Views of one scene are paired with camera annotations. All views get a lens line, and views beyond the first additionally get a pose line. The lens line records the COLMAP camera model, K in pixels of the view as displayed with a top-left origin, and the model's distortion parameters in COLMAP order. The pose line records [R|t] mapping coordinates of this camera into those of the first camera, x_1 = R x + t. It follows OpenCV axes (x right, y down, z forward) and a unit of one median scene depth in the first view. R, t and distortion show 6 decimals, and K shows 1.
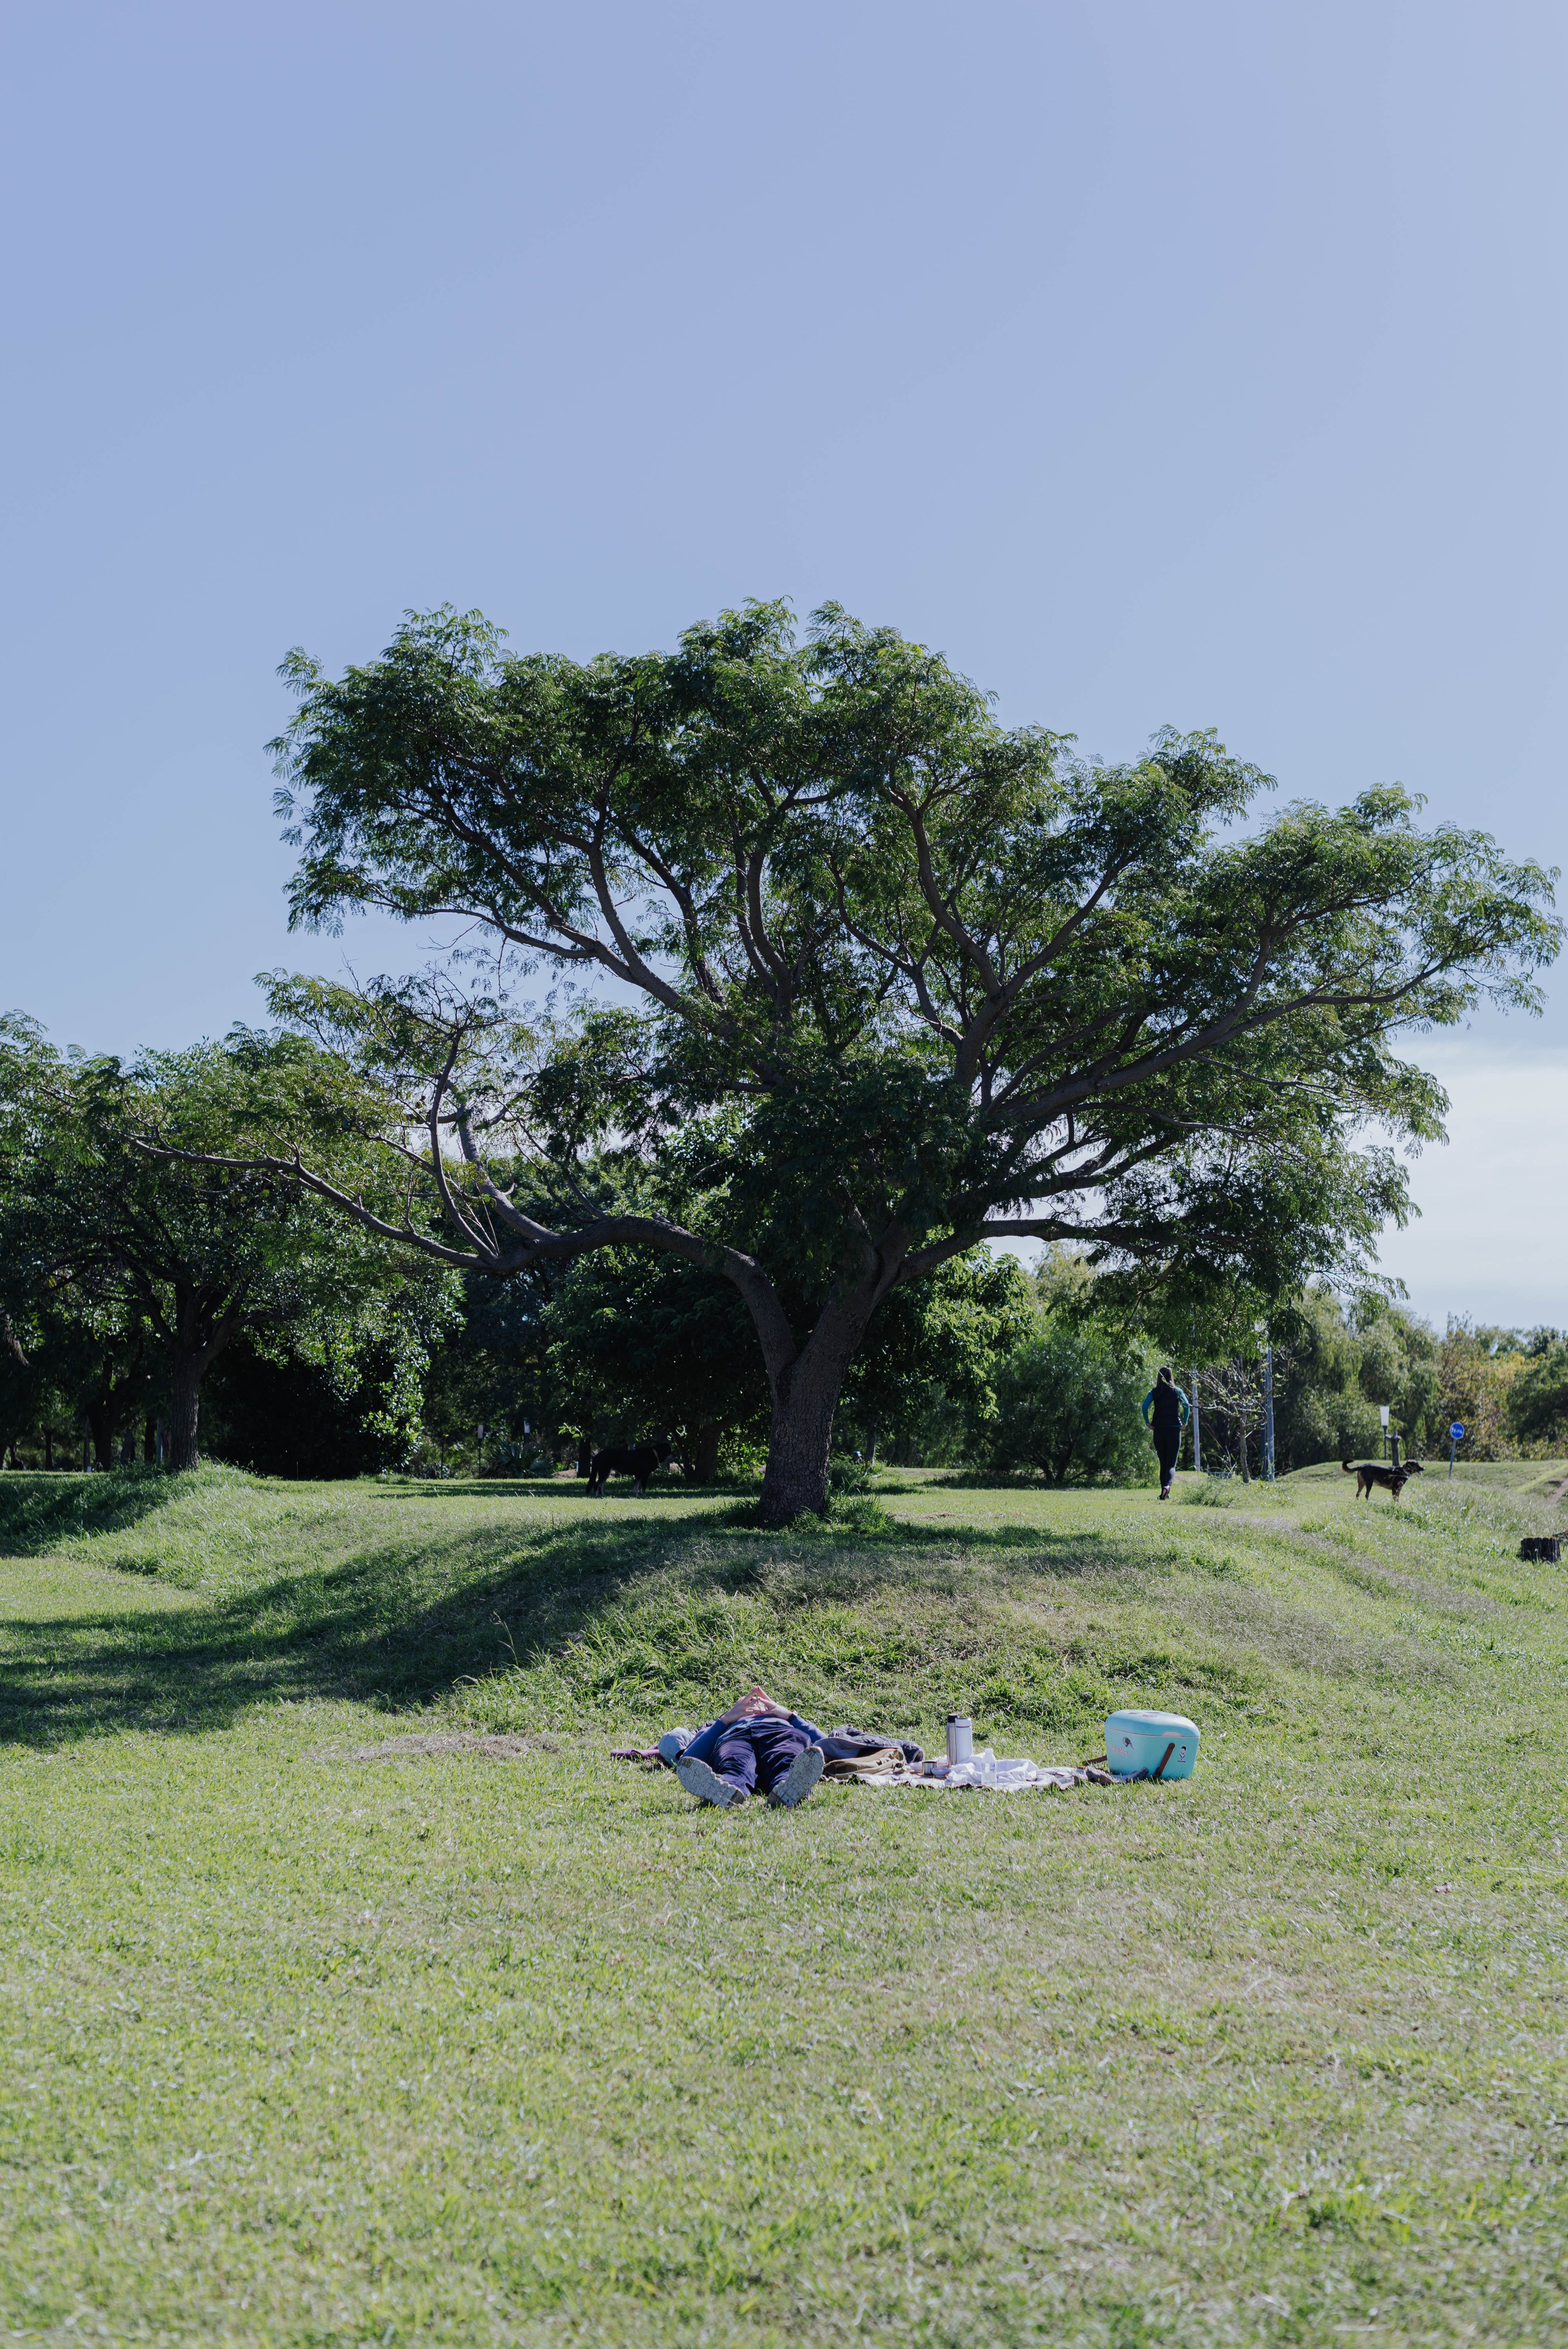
lens RADIAL K [[3430.2, 0, 784.0], [0, 3430.2, 1174.5], [0, 0, 1]] dist [-0.003890, 0.032641]
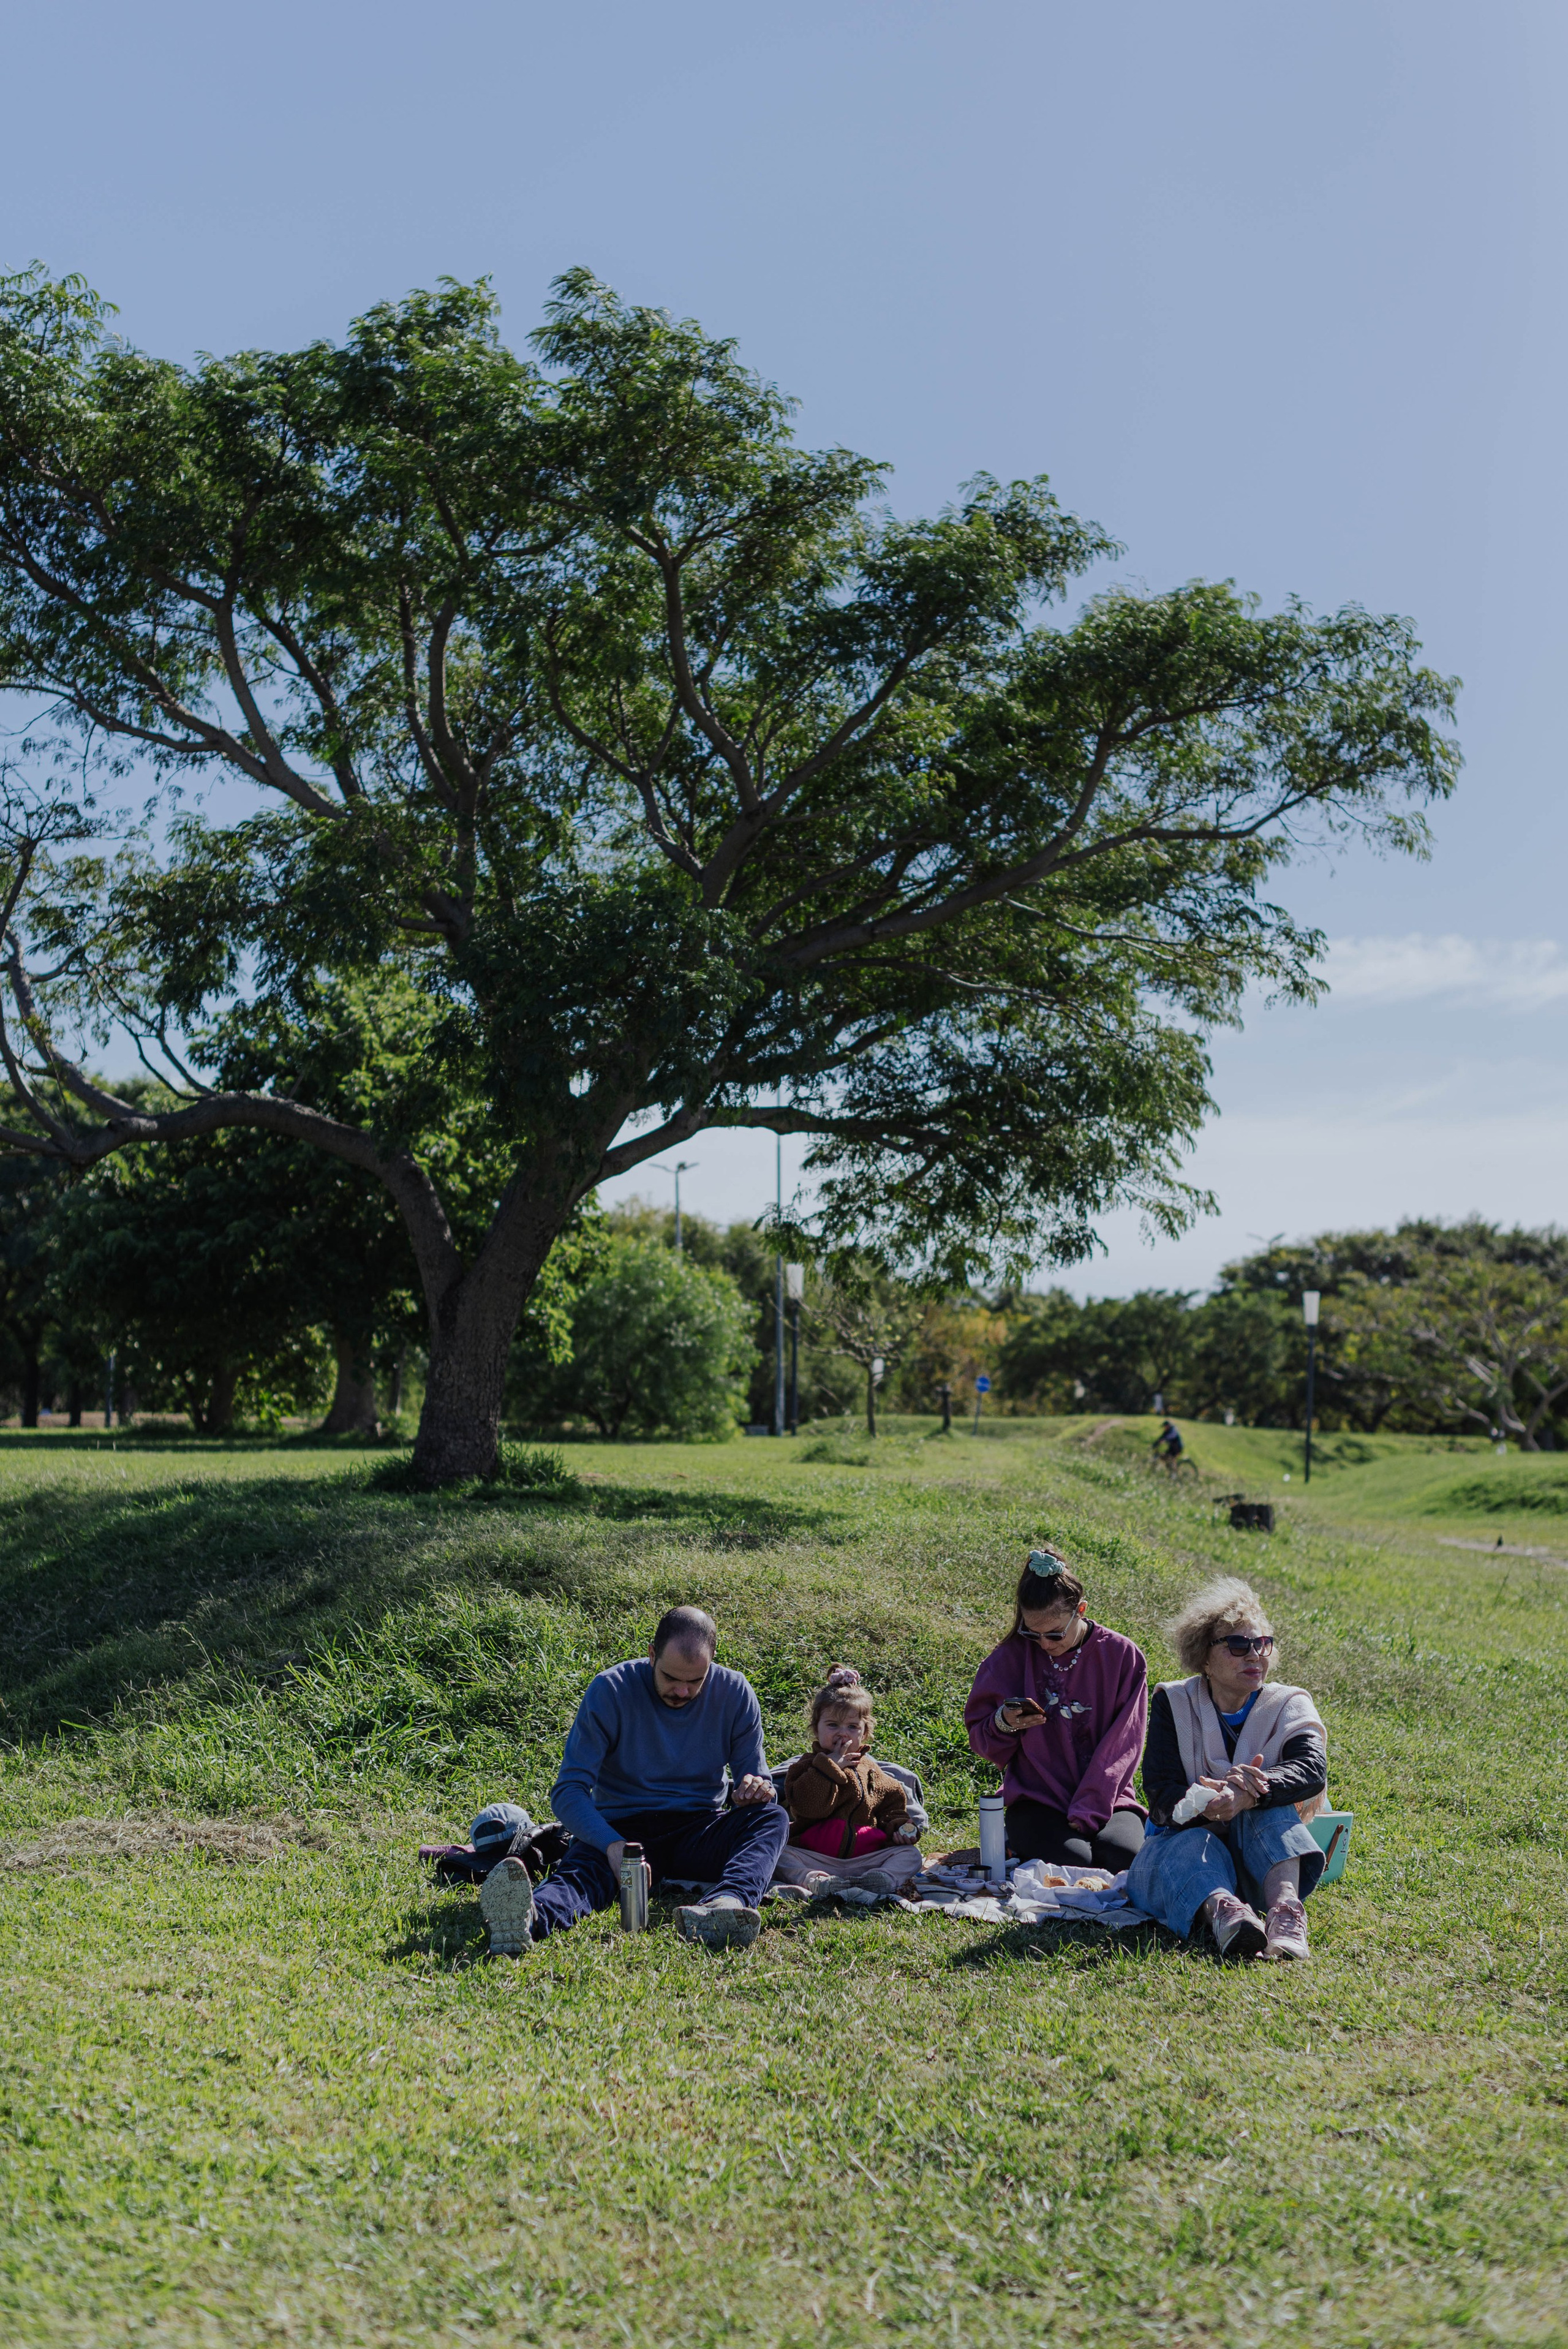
lens RADIAL K [[3430.2, 0, 784.0], [0, 3430.2, 1174.5], [0, 0, 1]] dist [-0.003890, 0.032641]
pose [[0.985044, 0.017454, 0.171418, -0.062310], [-0.019704, 0.999740, 0.011437, 0.020858], [-0.171174, -0.014643, 0.985132, 0.228845]]
